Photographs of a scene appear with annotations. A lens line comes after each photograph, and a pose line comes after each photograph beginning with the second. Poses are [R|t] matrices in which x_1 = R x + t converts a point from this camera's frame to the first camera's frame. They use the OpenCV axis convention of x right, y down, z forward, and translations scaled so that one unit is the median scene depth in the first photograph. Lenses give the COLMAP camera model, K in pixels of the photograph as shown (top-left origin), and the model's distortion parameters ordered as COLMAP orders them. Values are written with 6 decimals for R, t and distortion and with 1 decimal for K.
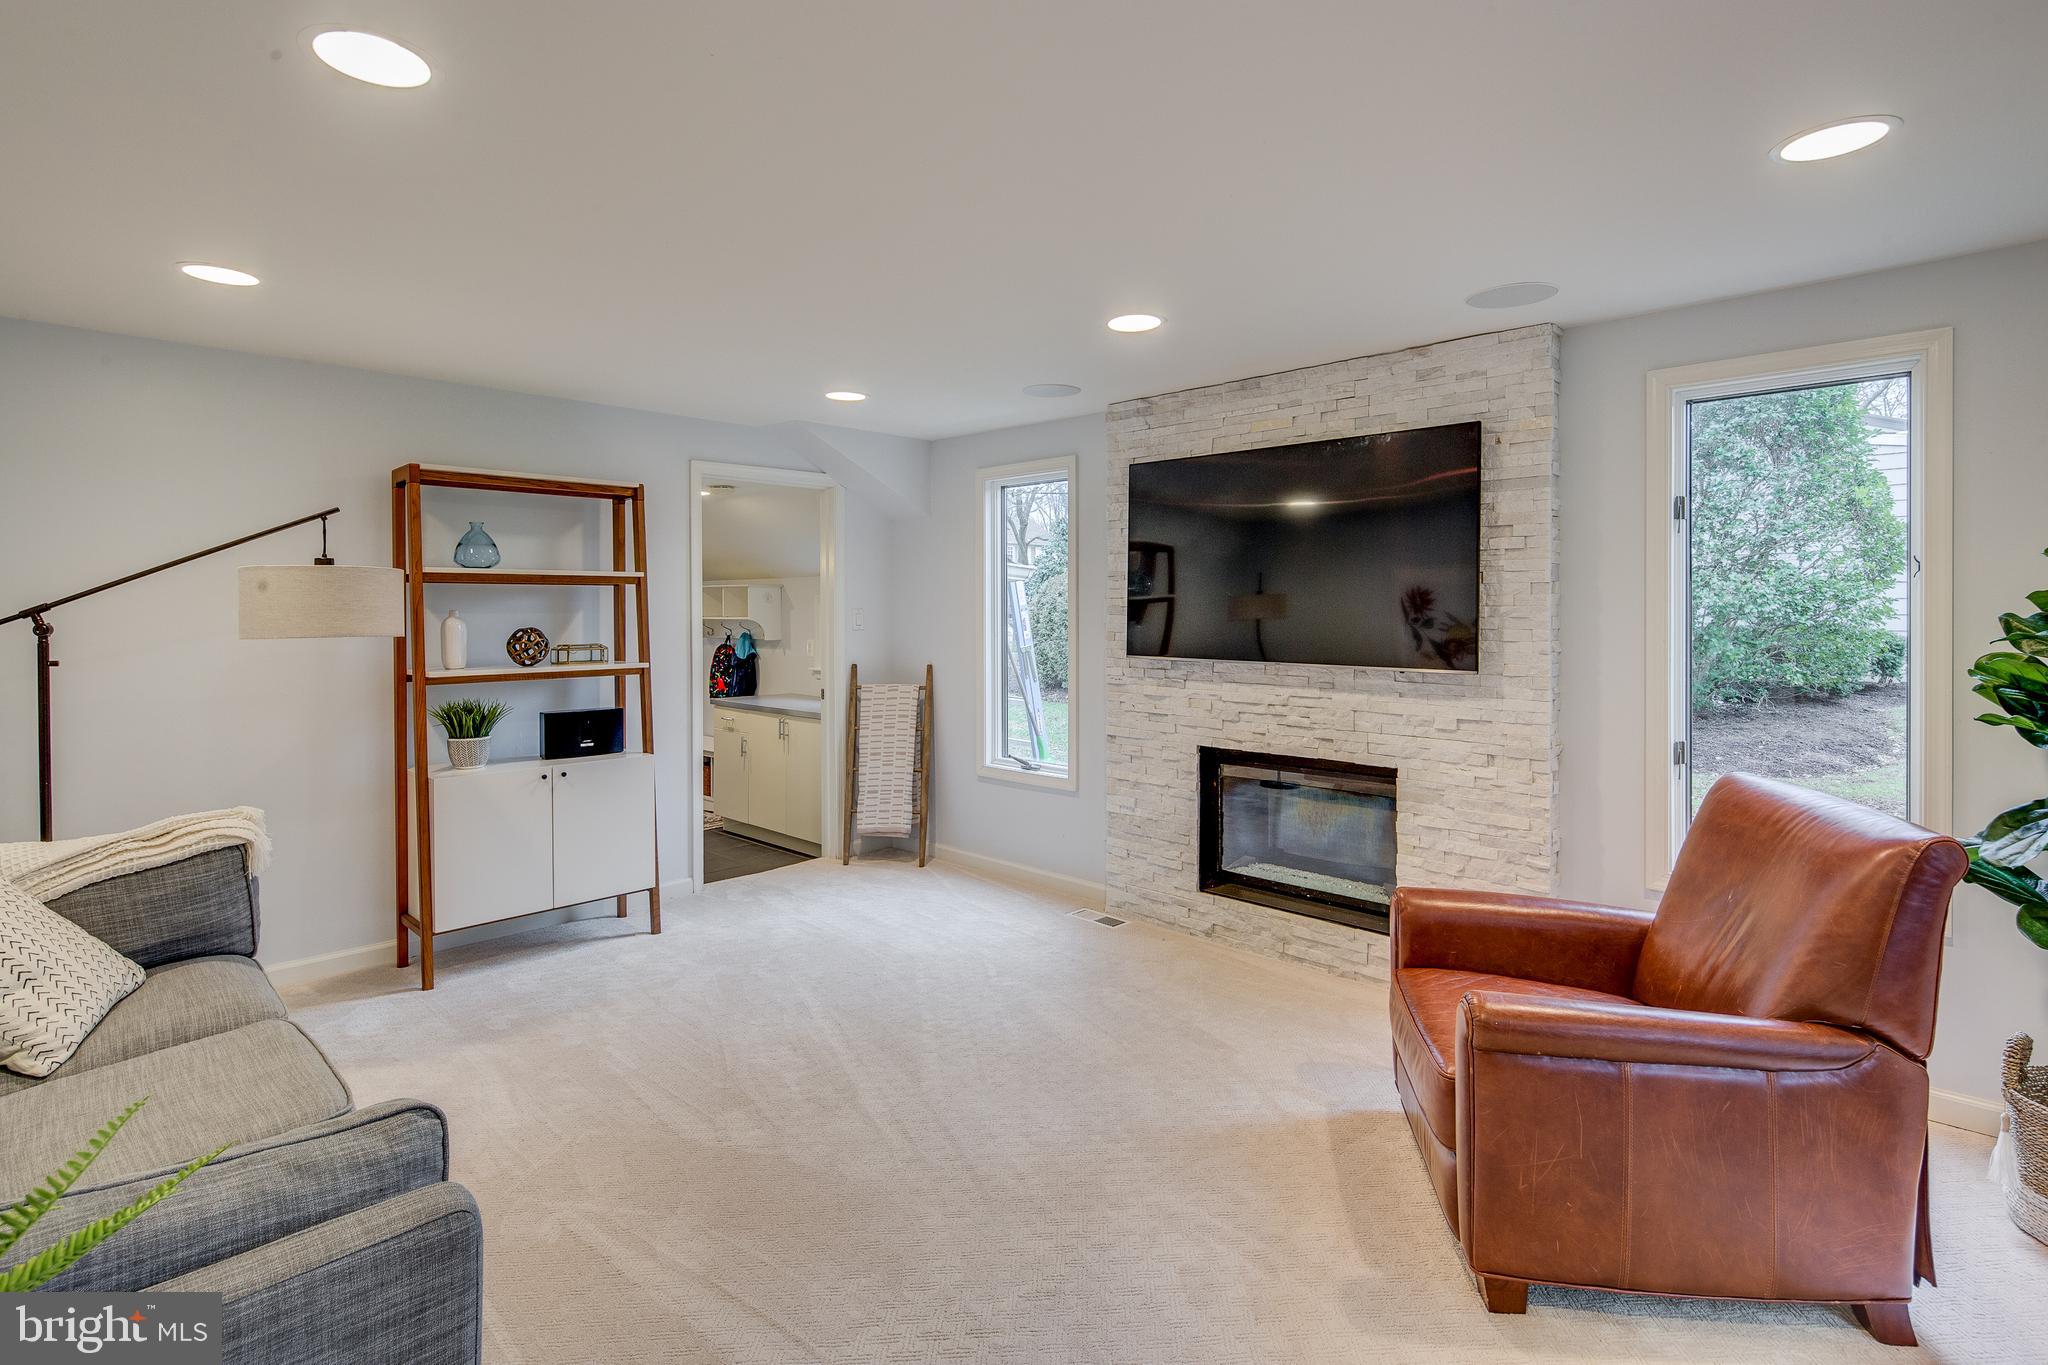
lens RADIAL K [[990.7, 0, 1040.8], [0, 990.7, 608.0], [0, 0, 1]] dist [0.004251, -0.002347]
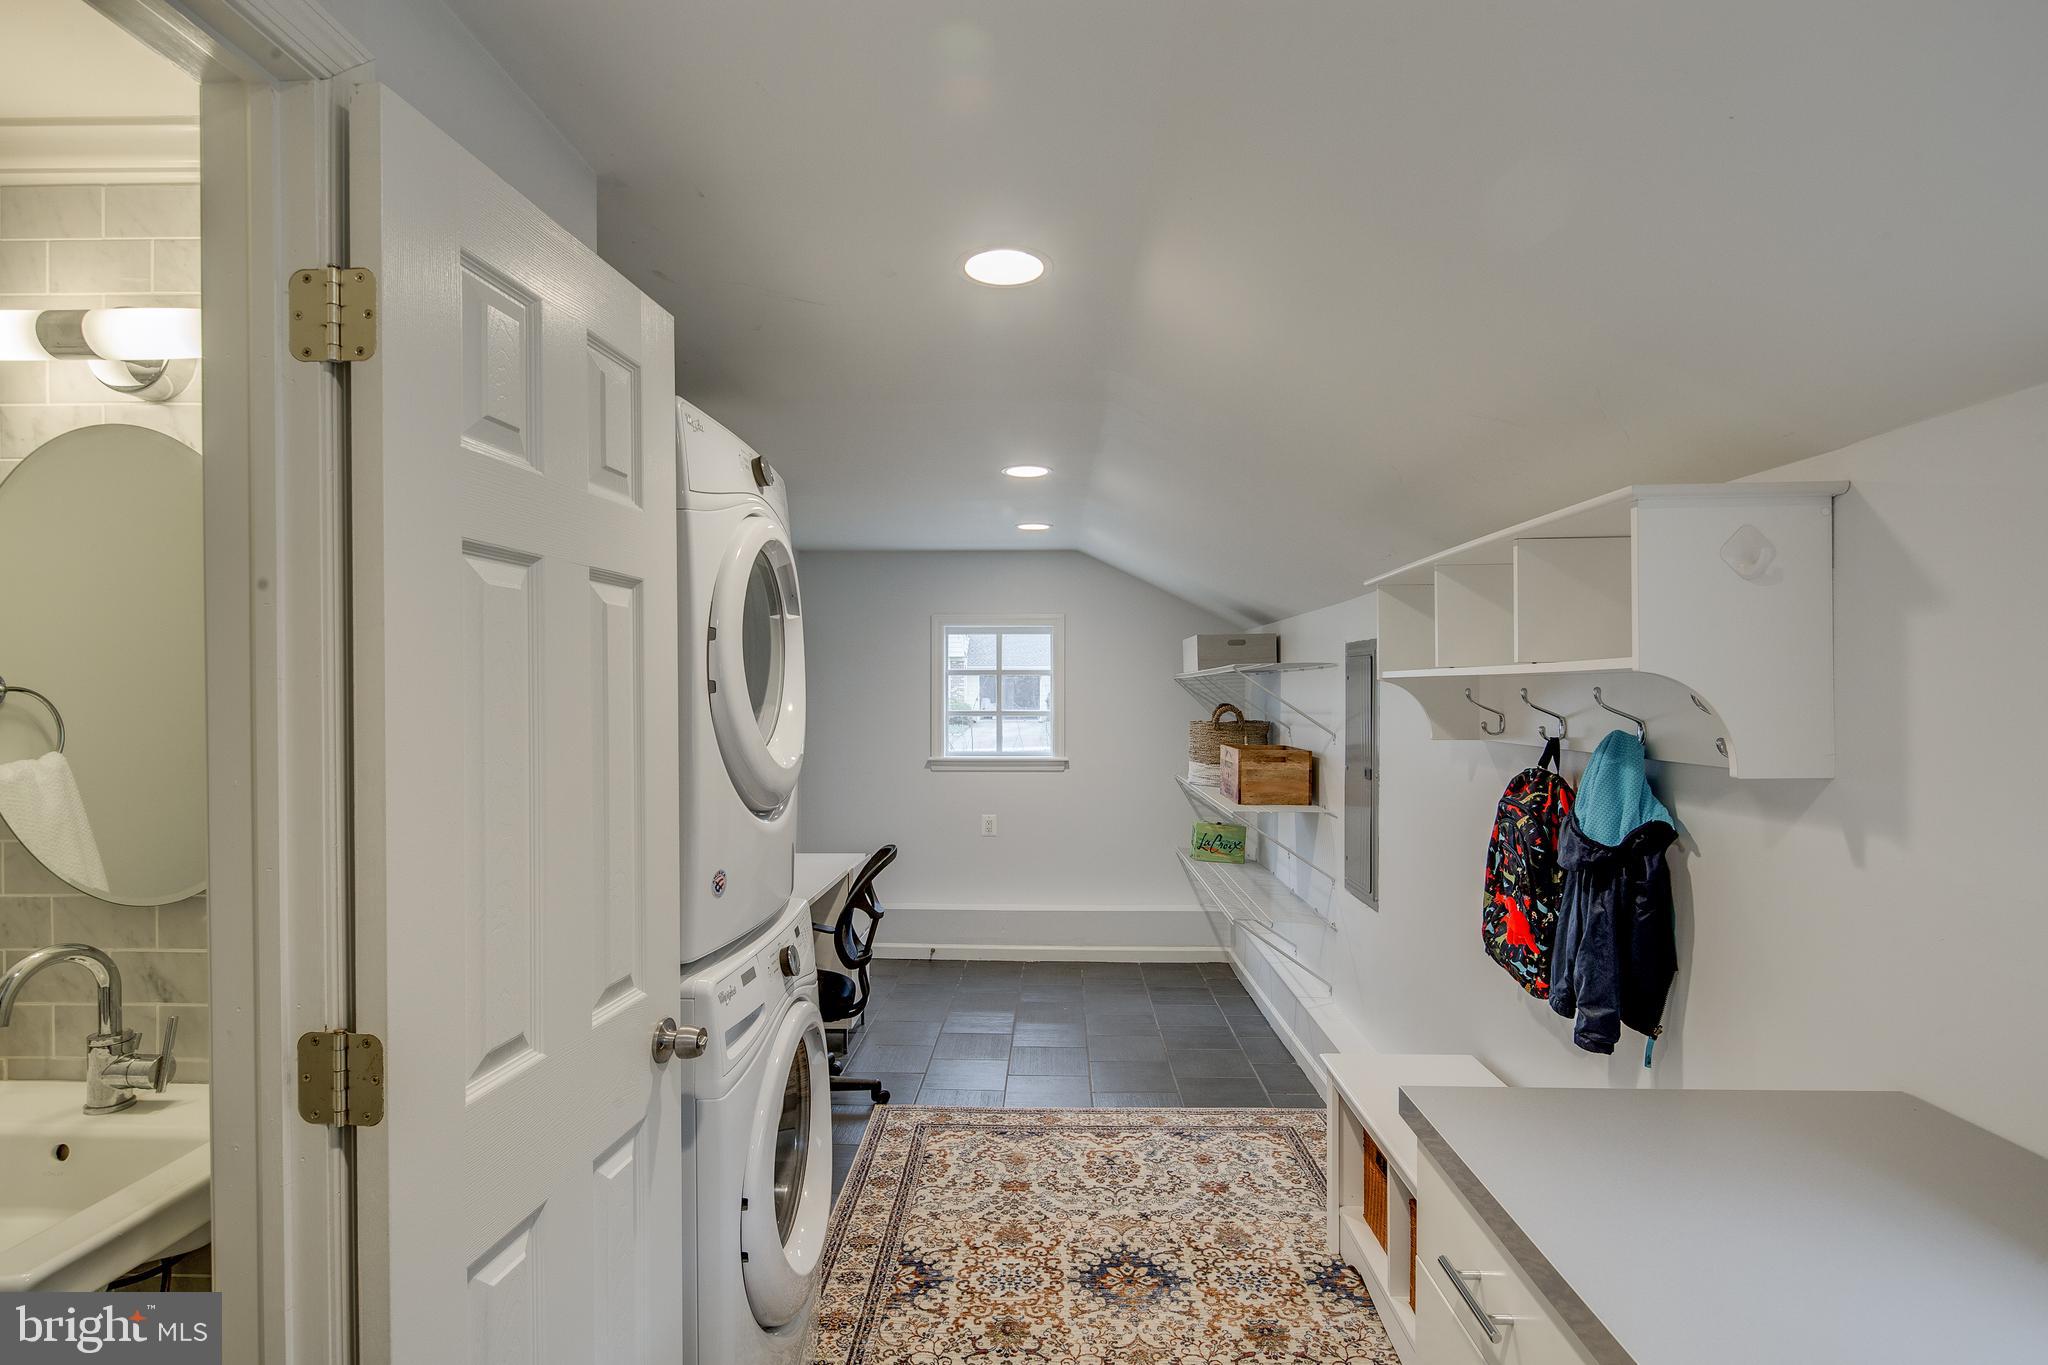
lens RADIAL K [[990.7, 0, 1031.2], [0, 990.7, 699.0], [0, 0, 1]] dist [0.004251, -0.002347]
pose [[0.664629, 0.012507, -0.747069, -0.215773], [-0.007457, 0.999921, 0.010106, 0.015912], [0.747136, -0.001146, 0.664670, 0.738893]]
